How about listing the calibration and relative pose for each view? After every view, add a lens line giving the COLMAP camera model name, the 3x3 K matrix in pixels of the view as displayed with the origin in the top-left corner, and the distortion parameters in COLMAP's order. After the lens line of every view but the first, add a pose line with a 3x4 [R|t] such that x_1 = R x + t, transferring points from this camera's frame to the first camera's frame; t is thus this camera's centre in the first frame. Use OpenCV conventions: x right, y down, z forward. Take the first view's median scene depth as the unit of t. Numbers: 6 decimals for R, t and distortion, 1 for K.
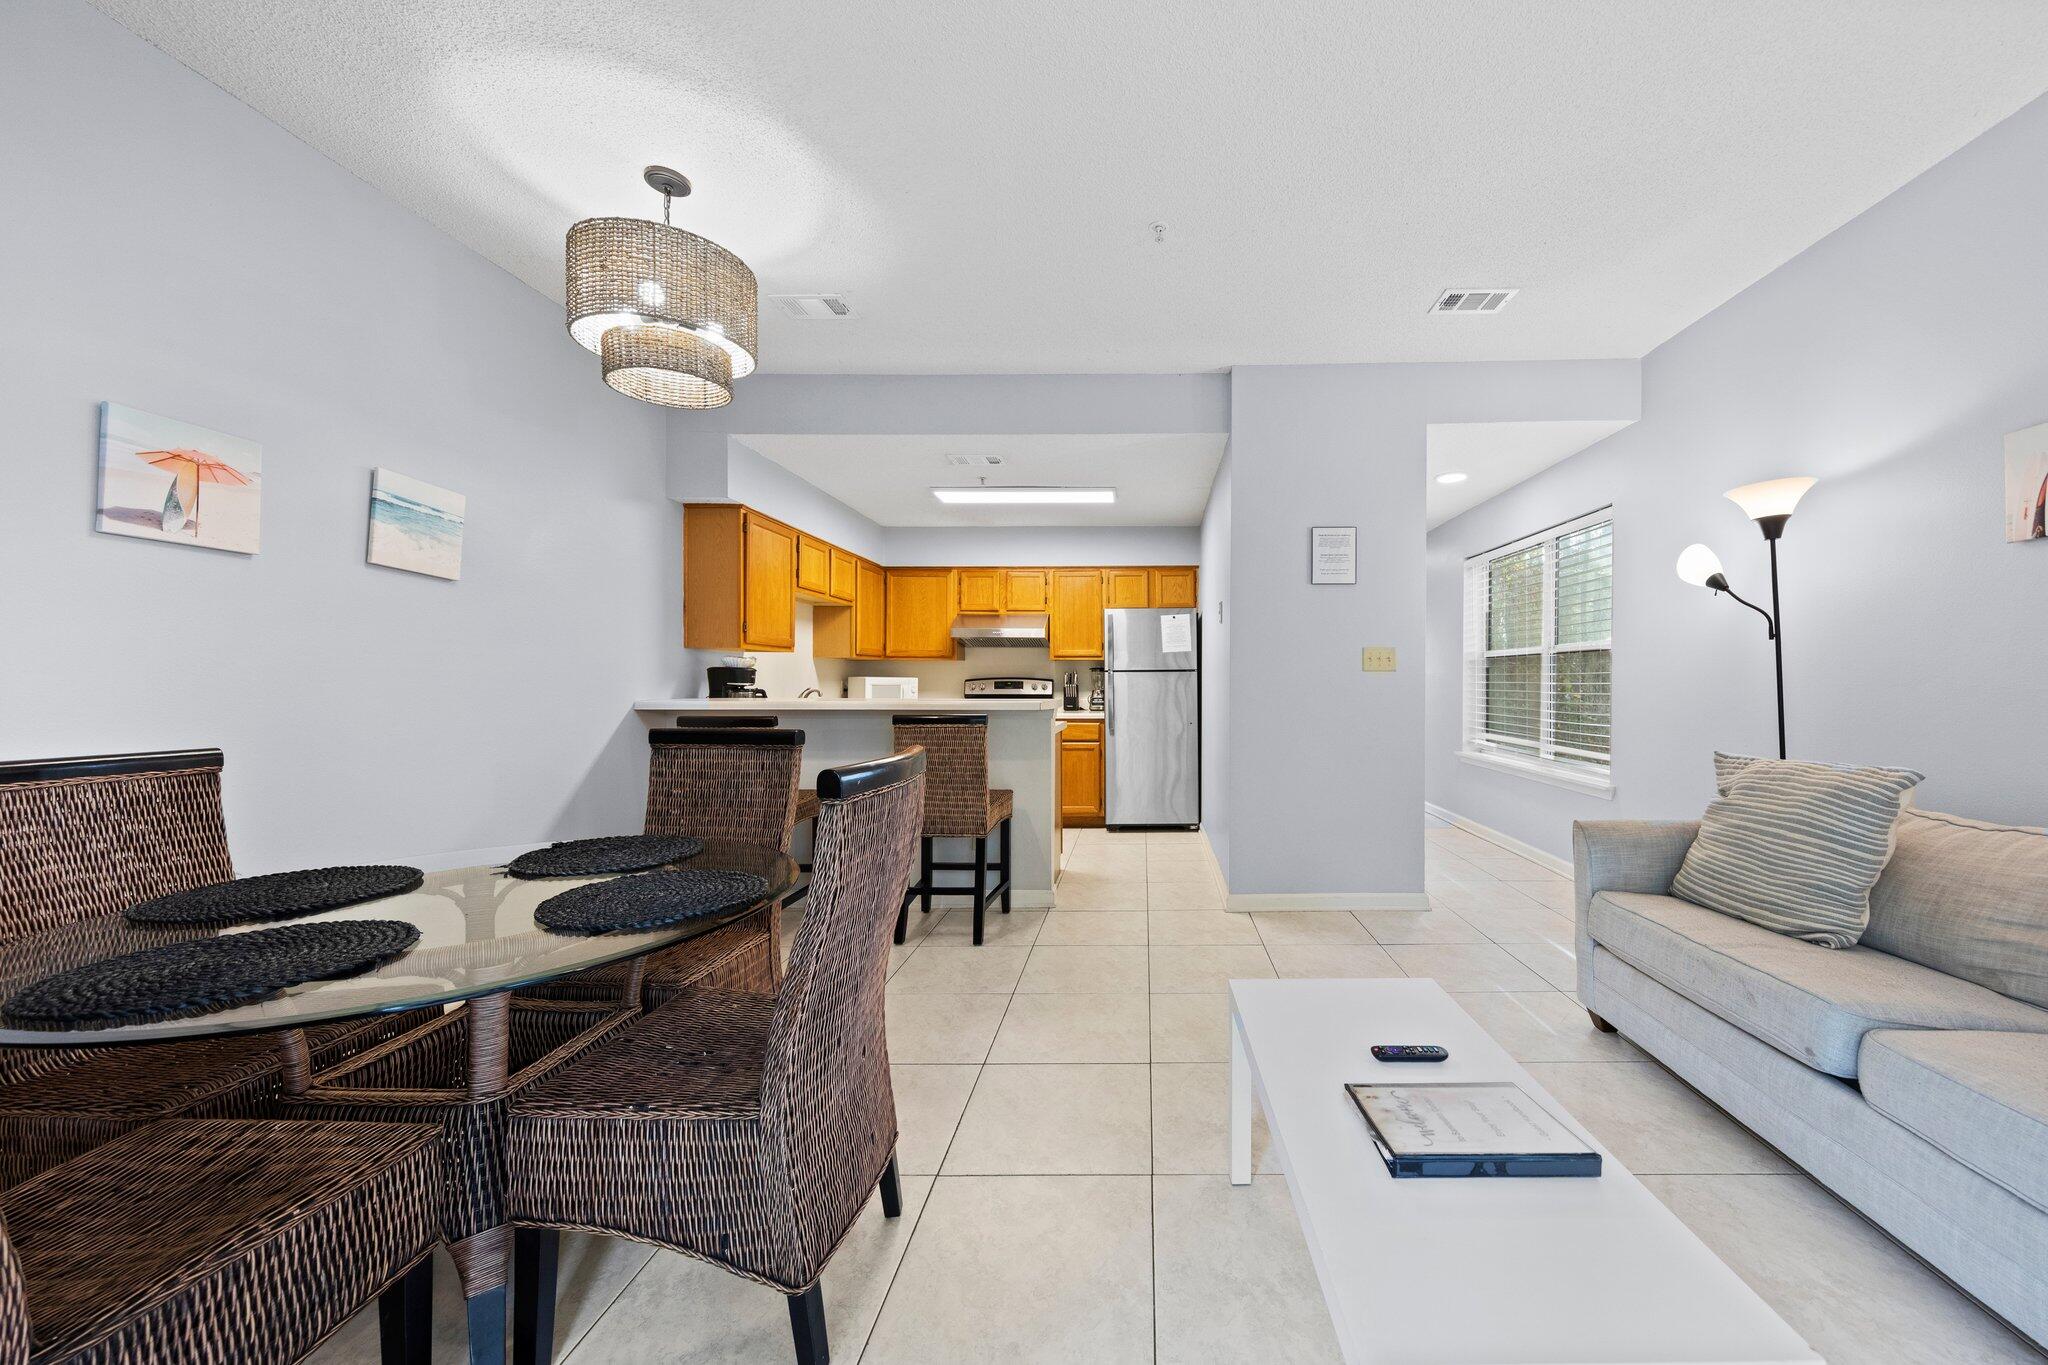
lens RADIAL K [[745.4, 0, 1133.2], [0, 745.4, 682.3], [0, 0, 1]] dist [0.000486, 0.000056]
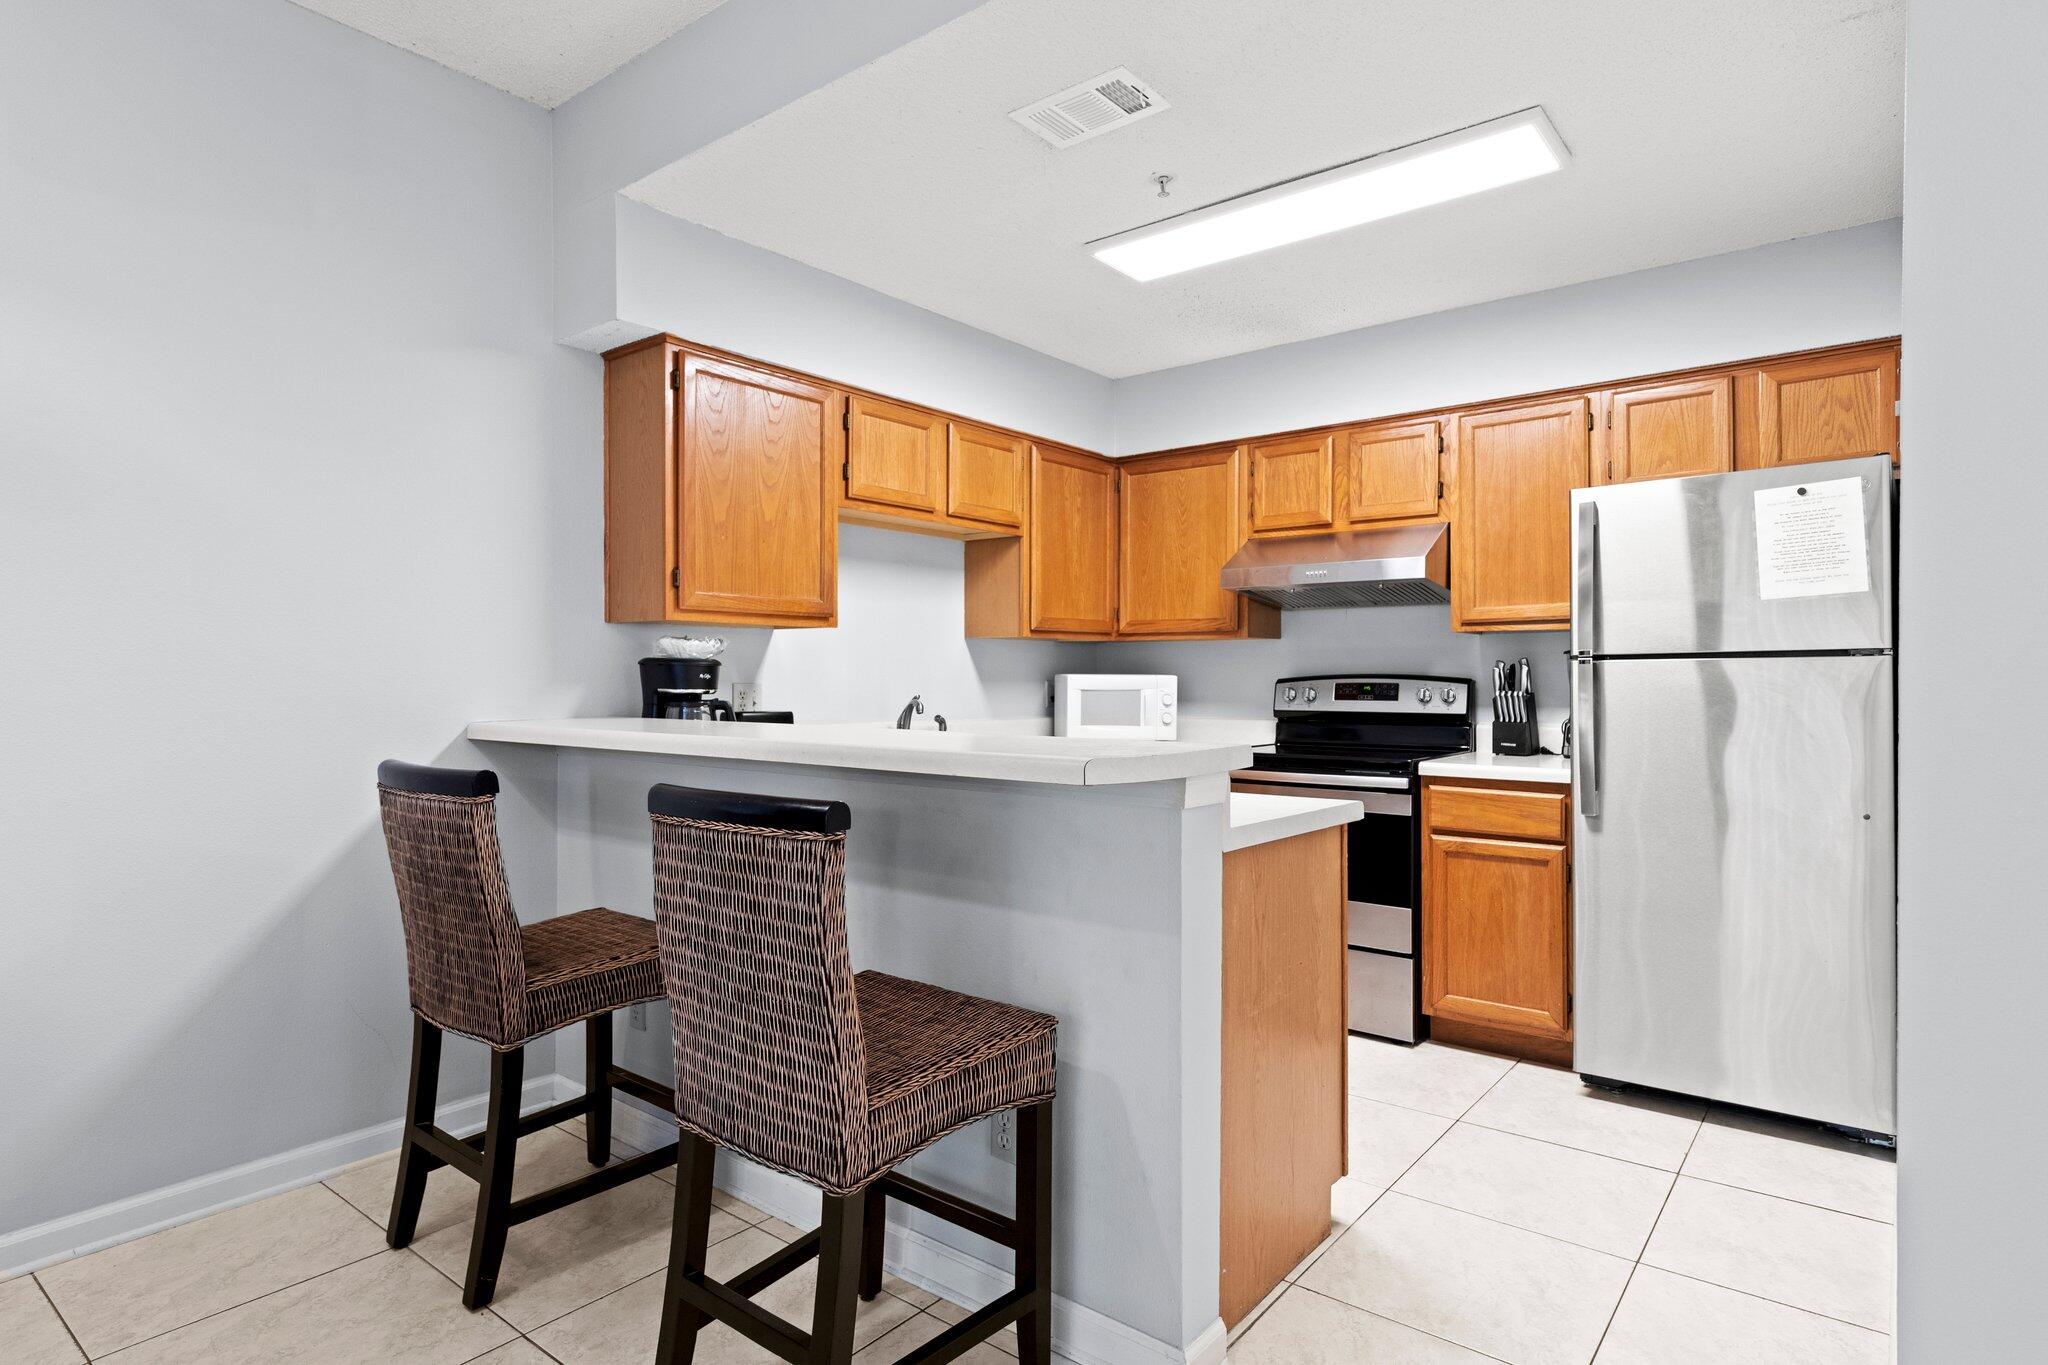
lens RADIAL K [[1094.5, 0, 1024.0], [0, 1094.5, 682.5], [0, 0, 1]] dist [0.001795, 0.000051]
pose [[0.786437, 0.001062, -0.617670, 0.121613], [0.000593, 0.999997, 0.002474, -0.005525], [0.617670, -0.002312, 0.786434, 0.578277]]
